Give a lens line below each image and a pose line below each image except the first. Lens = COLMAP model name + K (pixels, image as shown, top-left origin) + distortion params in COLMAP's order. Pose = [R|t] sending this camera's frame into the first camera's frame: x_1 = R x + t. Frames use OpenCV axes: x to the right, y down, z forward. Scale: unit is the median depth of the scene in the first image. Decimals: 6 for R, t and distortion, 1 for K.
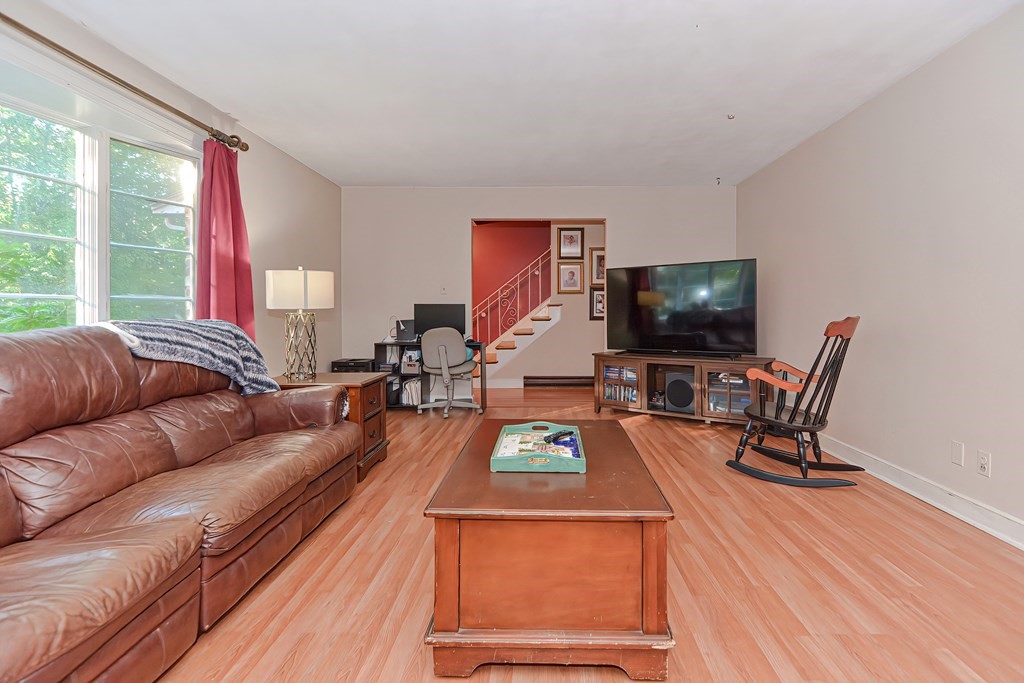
lens RADIAL K [[495.8, 0, 495.5], [0, 495.8, 313.7], [0, 0, 1]] dist [0.000041, -0.002260]
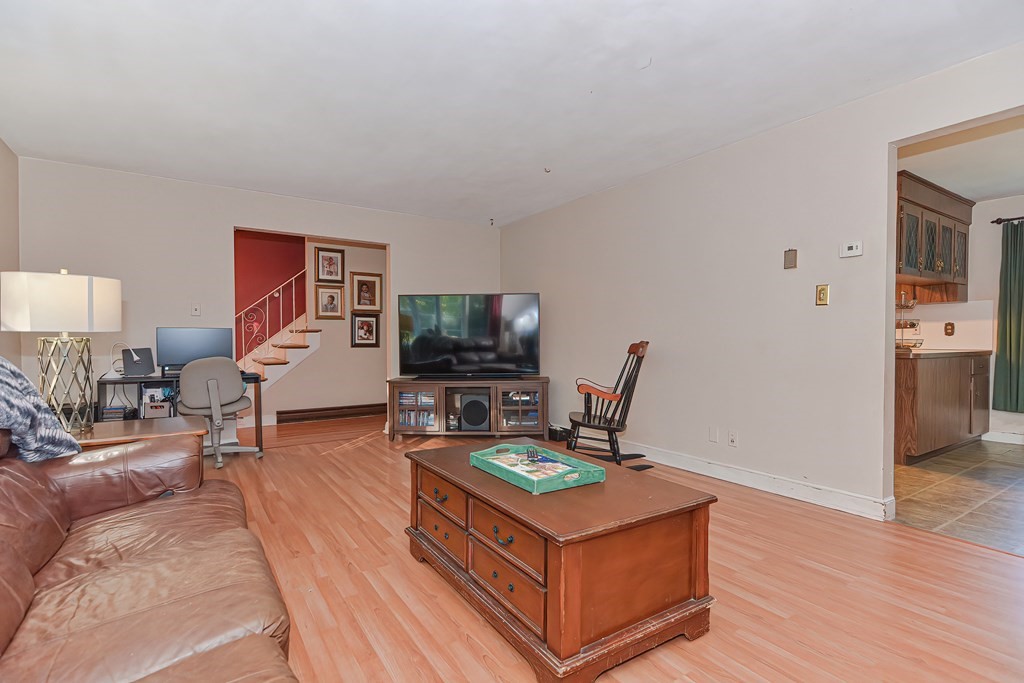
lens RADIAL K [[495.8, 0, 512.5], [0, 495.8, 341.8], [0, 0, 1]] dist [0.000041, -0.002260]
pose [[0.823749, -0.002472, 0.566950, -0.160628], [0.001846, 0.999997, 0.001678, 0.002628], [-0.566952, -0.000336, 0.823751, 0.054352]]
